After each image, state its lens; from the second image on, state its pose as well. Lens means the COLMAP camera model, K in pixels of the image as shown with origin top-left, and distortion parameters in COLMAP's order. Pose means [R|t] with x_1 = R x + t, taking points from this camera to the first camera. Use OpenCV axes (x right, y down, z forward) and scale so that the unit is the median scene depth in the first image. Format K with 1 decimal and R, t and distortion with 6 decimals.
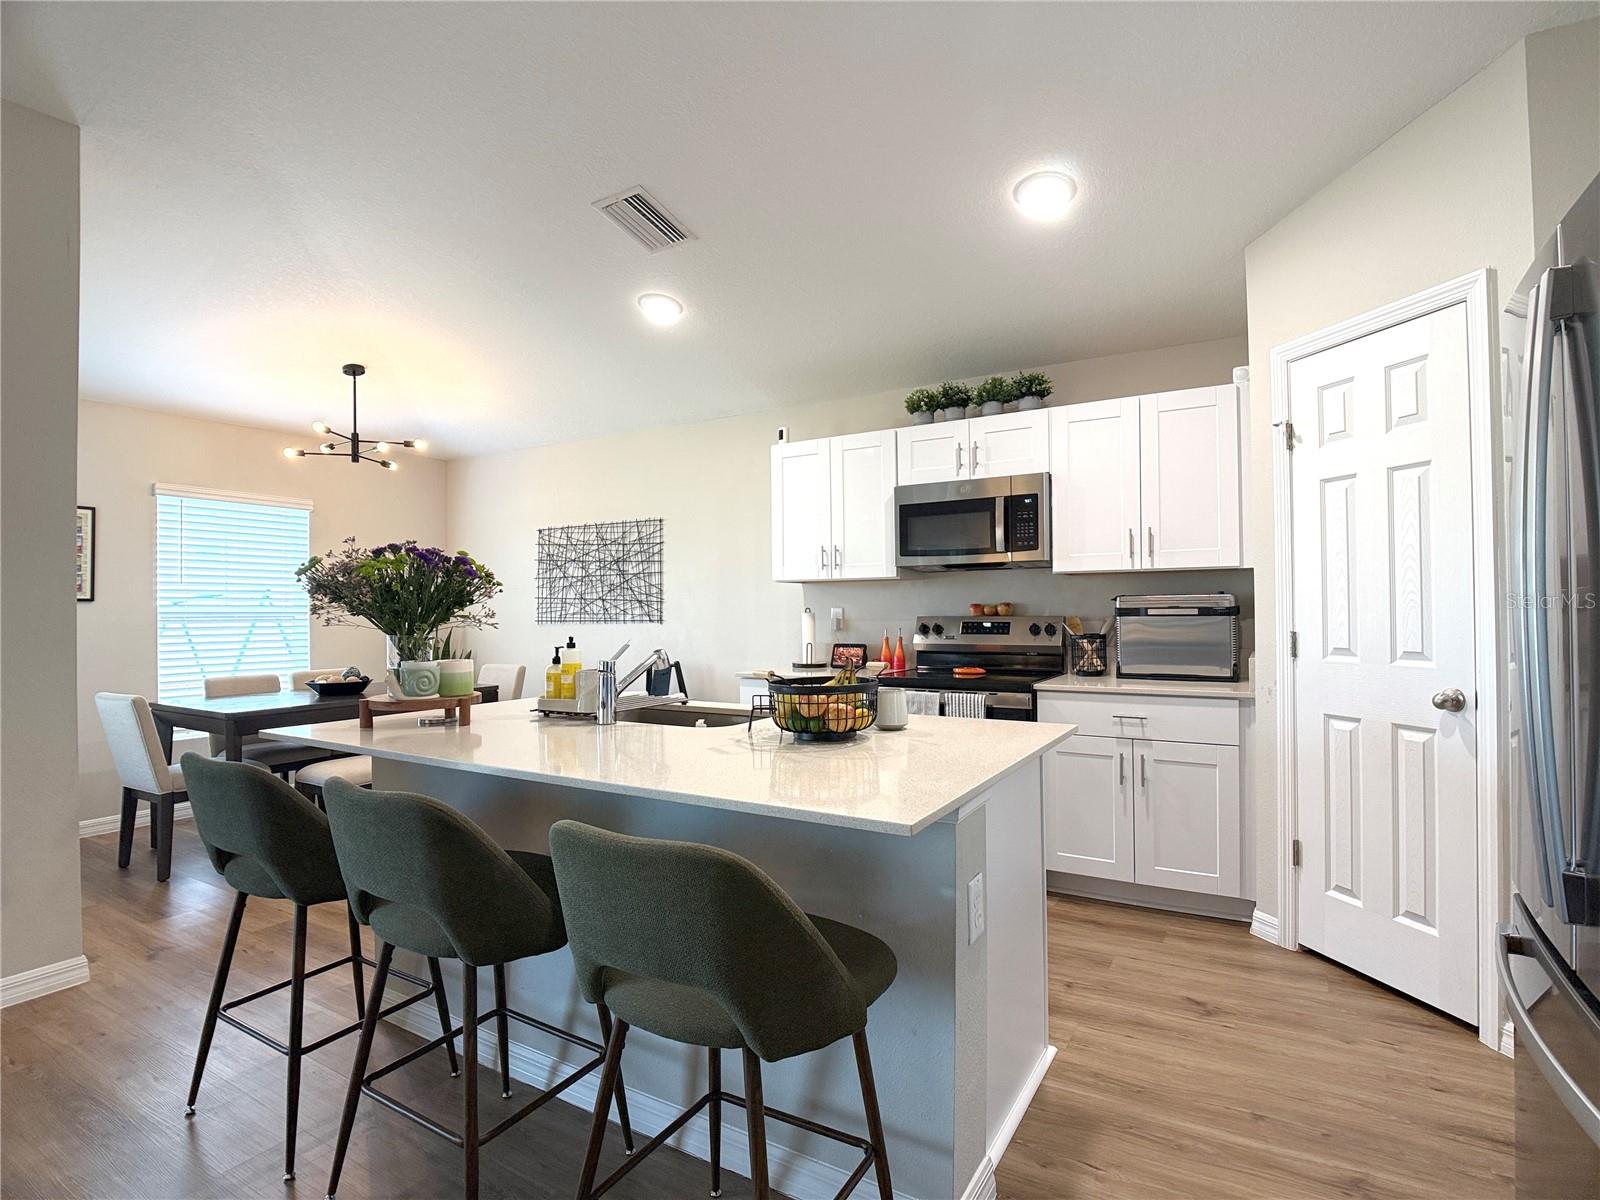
lens RADIAL K [[778.4, 0, 800.0], [0, 778.4, 600.0], [0, 0, 1]] dist [-0.014246, -0.026639]
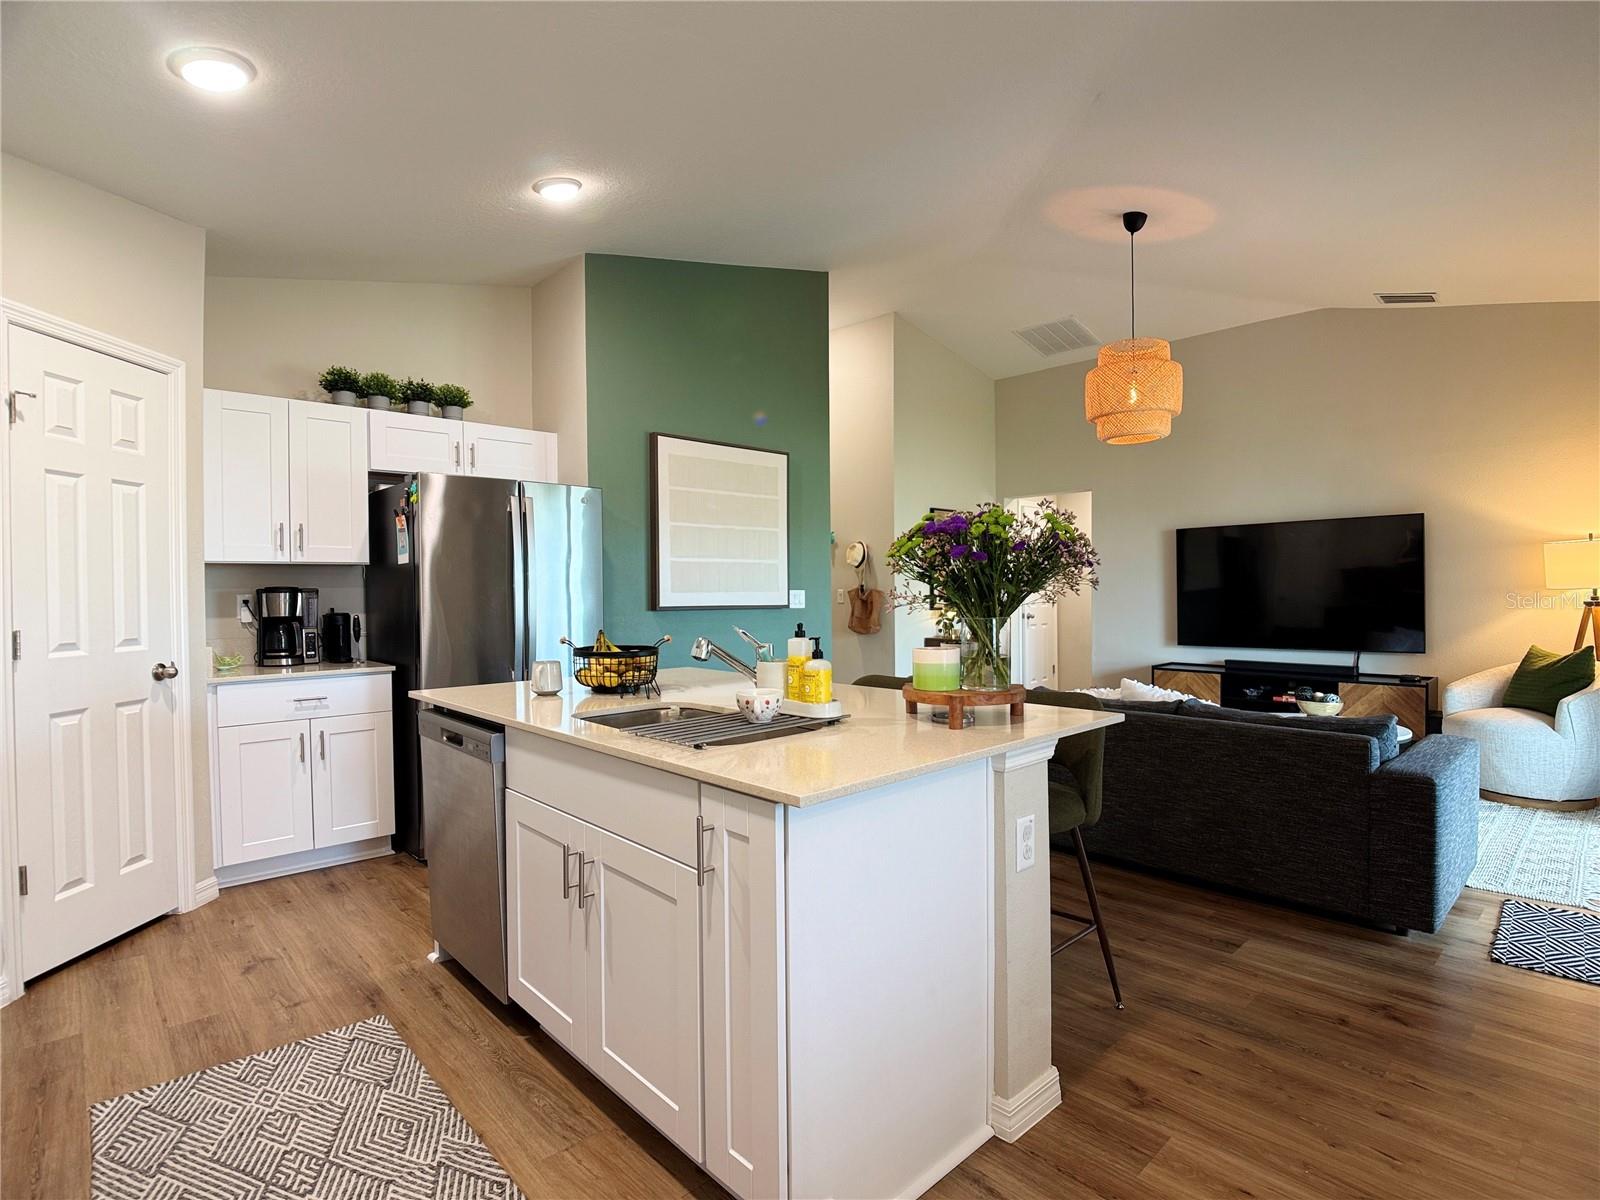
lens RADIAL K [[778.4, 0, 800.0], [0, 778.4, 600.0], [0, 0, 1]] dist [-0.014246, -0.026639]
pose [[-0.957053, 0.016822, 0.289424, -0.341303], [0.018001, 0.999837, 0.001413, 0.015249], [-0.289353, 0.006562, -0.957200, 1.145747]]
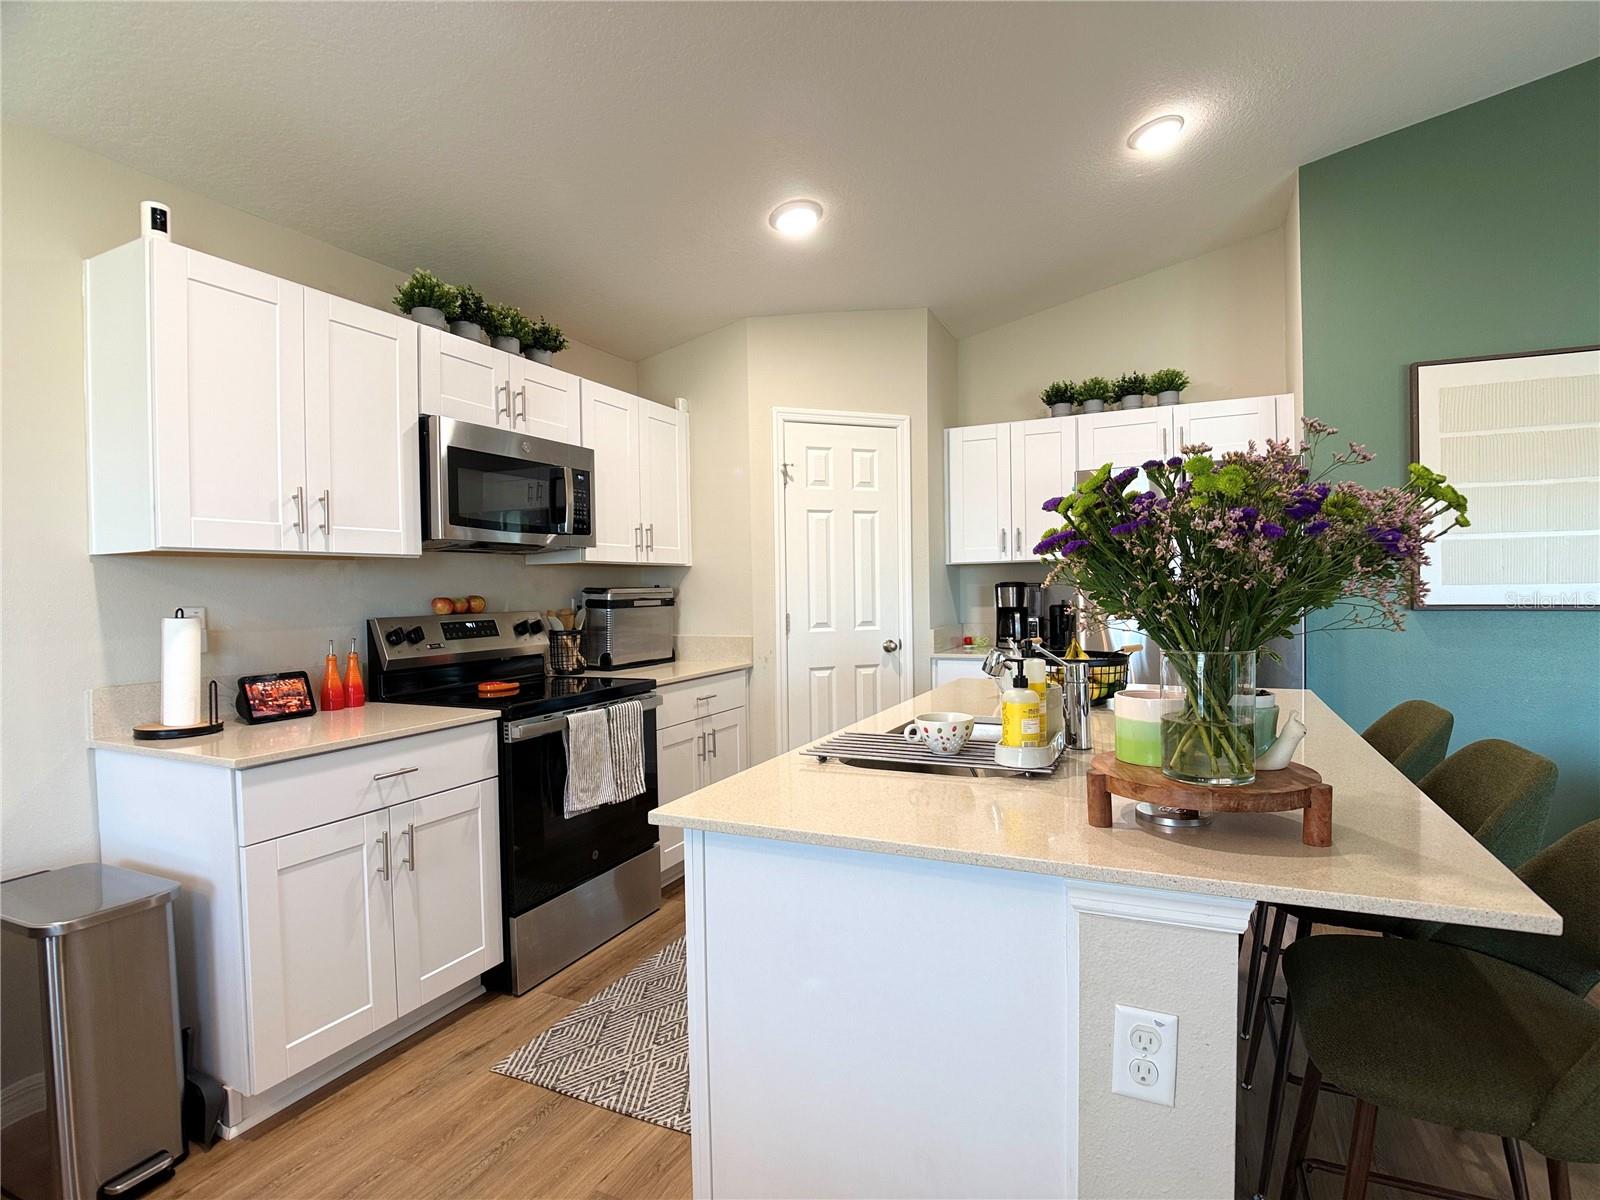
lens RADIAL K [[778.4, 0, 800.0], [0, 778.4, 600.0], [0, 0, 1]] dist [-0.014246, -0.026639]
pose [[-0.079381, -0.001718, 0.996843, -0.575714], [0.009260, 0.999954, 0.002461, 0.009262], [-0.996801, 0.009426, -0.079362, 0.804842]]
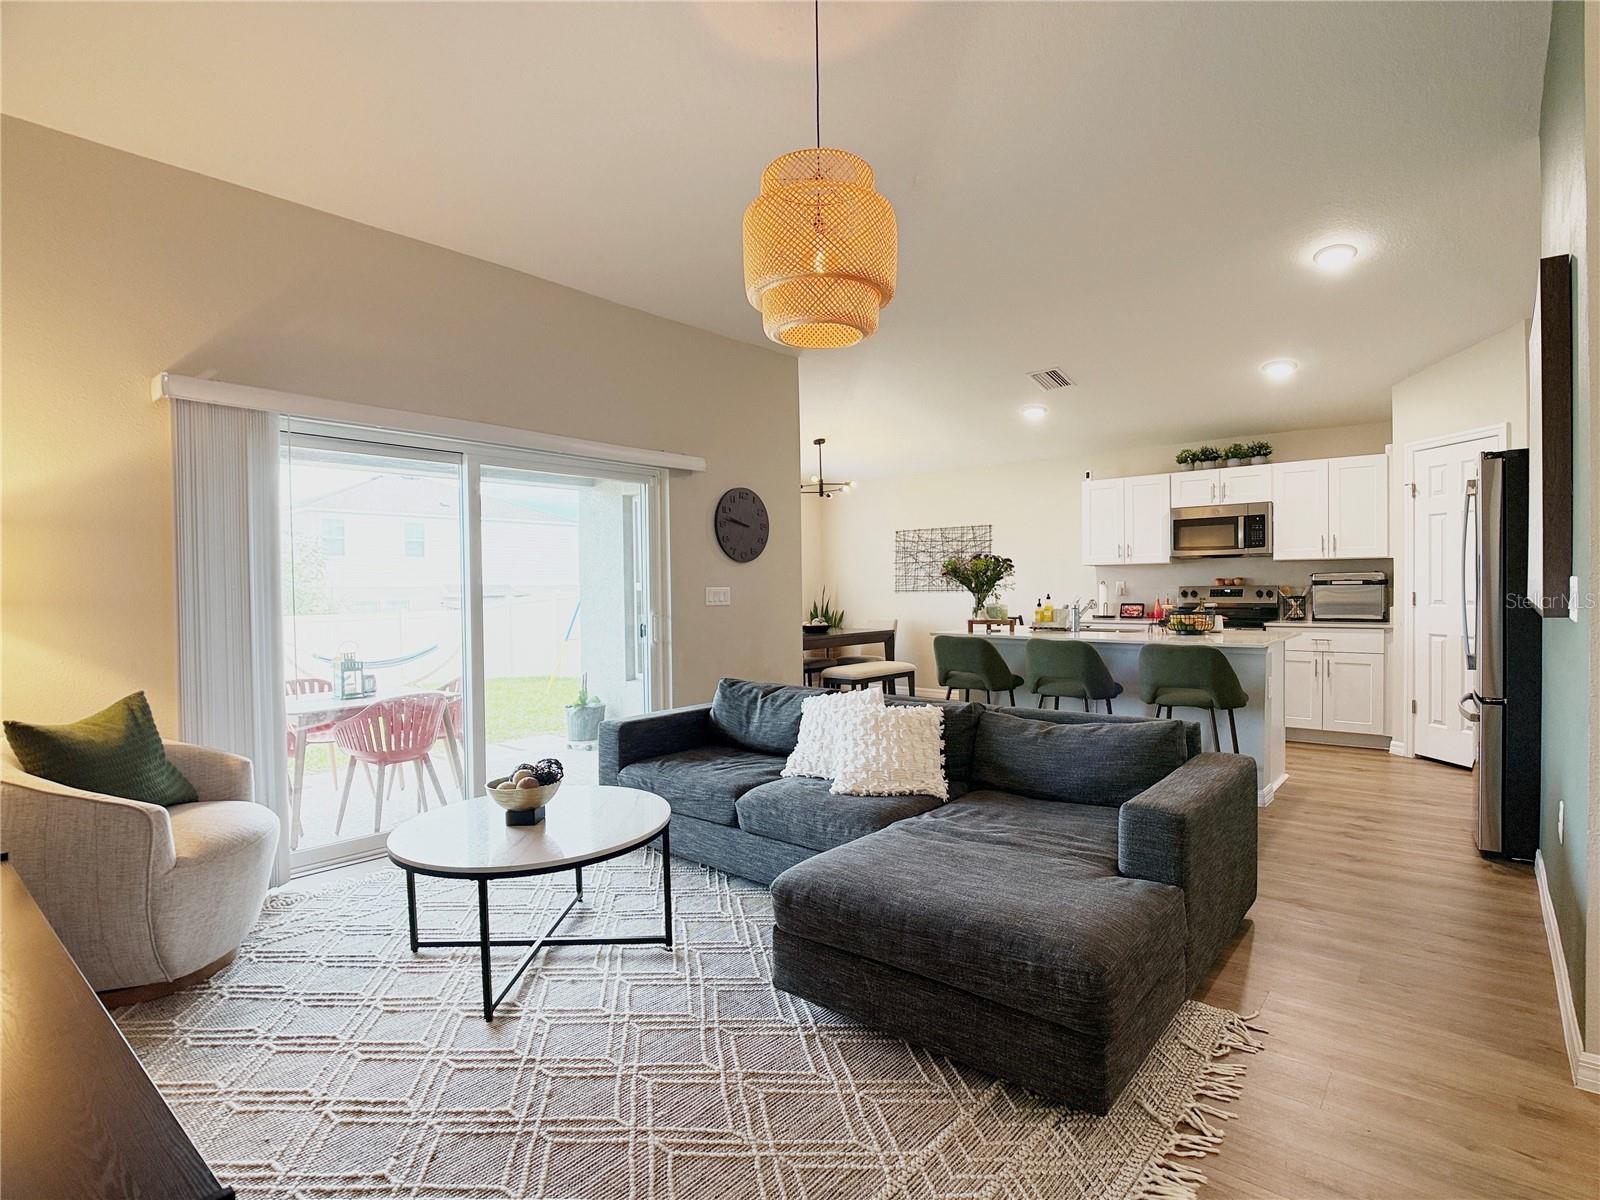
lens RADIAL K [[778.4, 0, 800.0], [0, 778.4, 600.0], [0, 0, 1]] dist [-0.014246, -0.026639]
pose [[0.984133, -0.000335, -0.177430, -0.393981], [0.005891, 0.999509, 0.030788, -0.005537], [0.177333, -0.031345, 0.983652, -0.849673]]
